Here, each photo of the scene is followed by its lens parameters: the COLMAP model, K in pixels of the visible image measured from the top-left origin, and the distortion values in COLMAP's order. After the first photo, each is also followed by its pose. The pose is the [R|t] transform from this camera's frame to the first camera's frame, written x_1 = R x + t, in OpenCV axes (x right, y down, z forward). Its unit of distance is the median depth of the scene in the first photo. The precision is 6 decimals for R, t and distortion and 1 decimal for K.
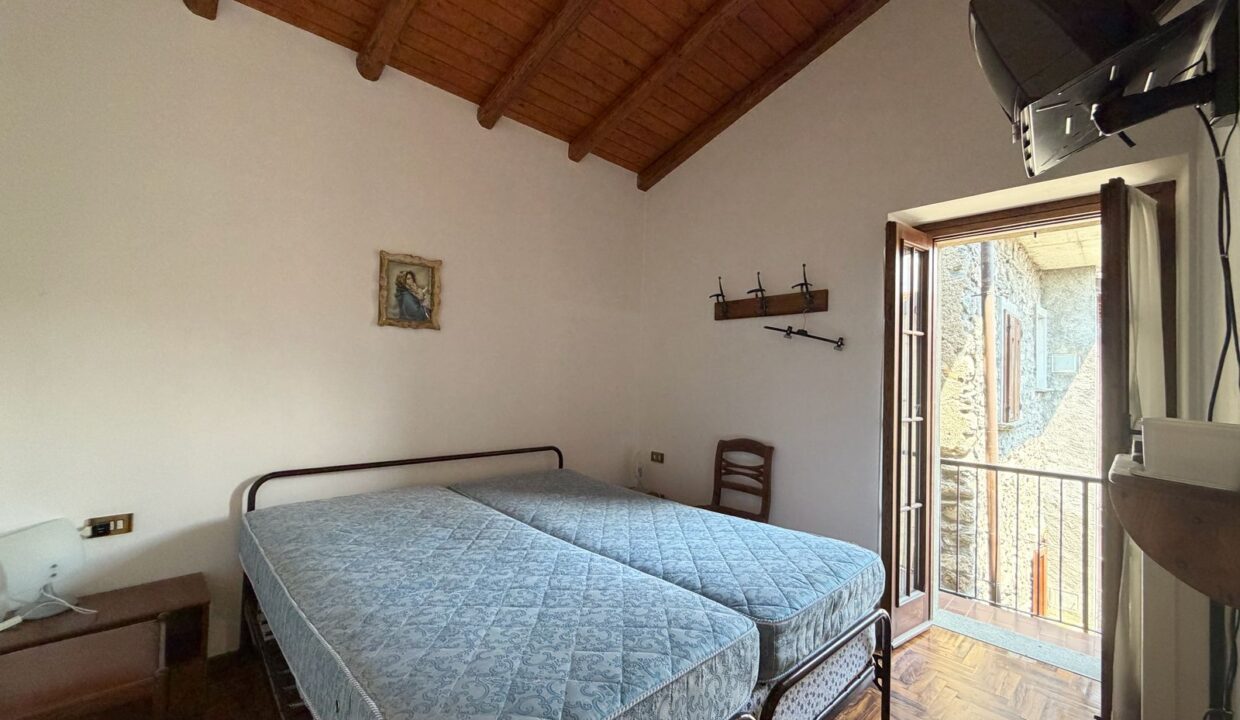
lens RADIAL K [[494.4, 0, 620.0], [0, 494.4, 360.0], [0, 0, 1]] dist [-0.000562, -0.000162]
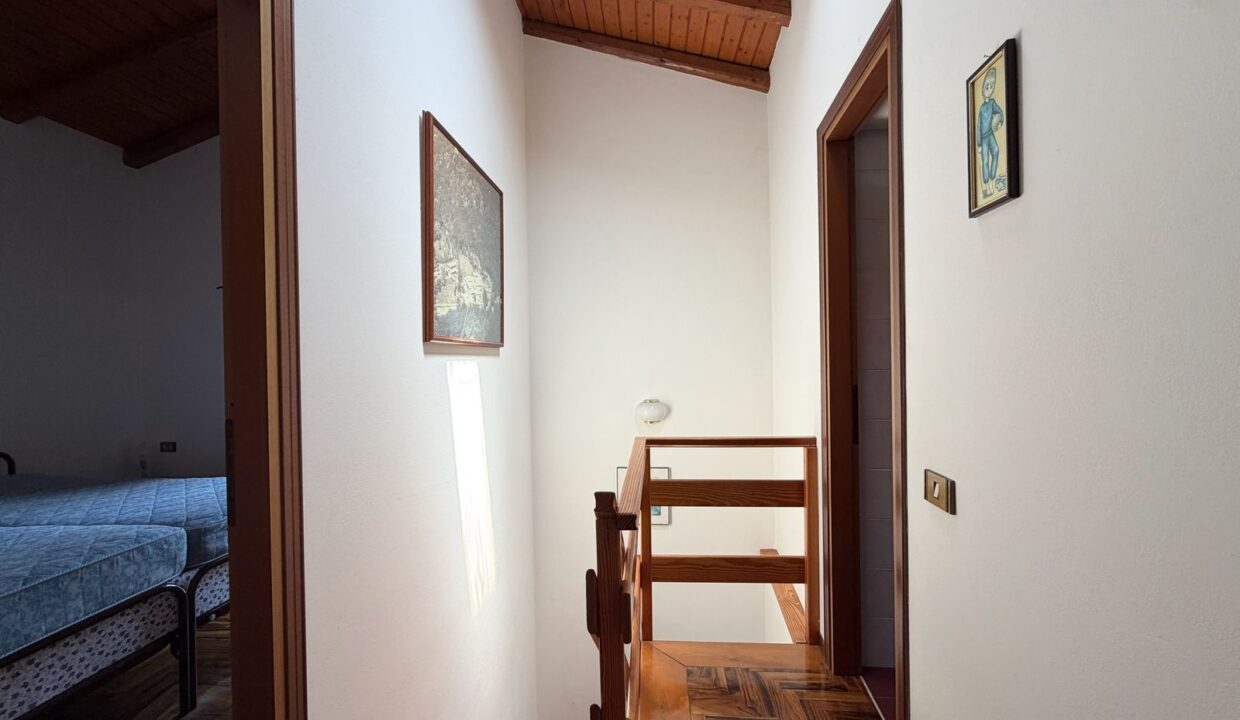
lens RADIAL K [[494.4, 0, 620.0], [0, 494.4, 360.0], [0, 0, 1]] dist [-0.000562, -0.000162]
pose [[0.744146, -0.042293, 0.666676, 0.280595], [0.016504, 0.998853, 0.044944, -0.016252], [-0.667813, -0.022442, 0.743991, -0.959450]]
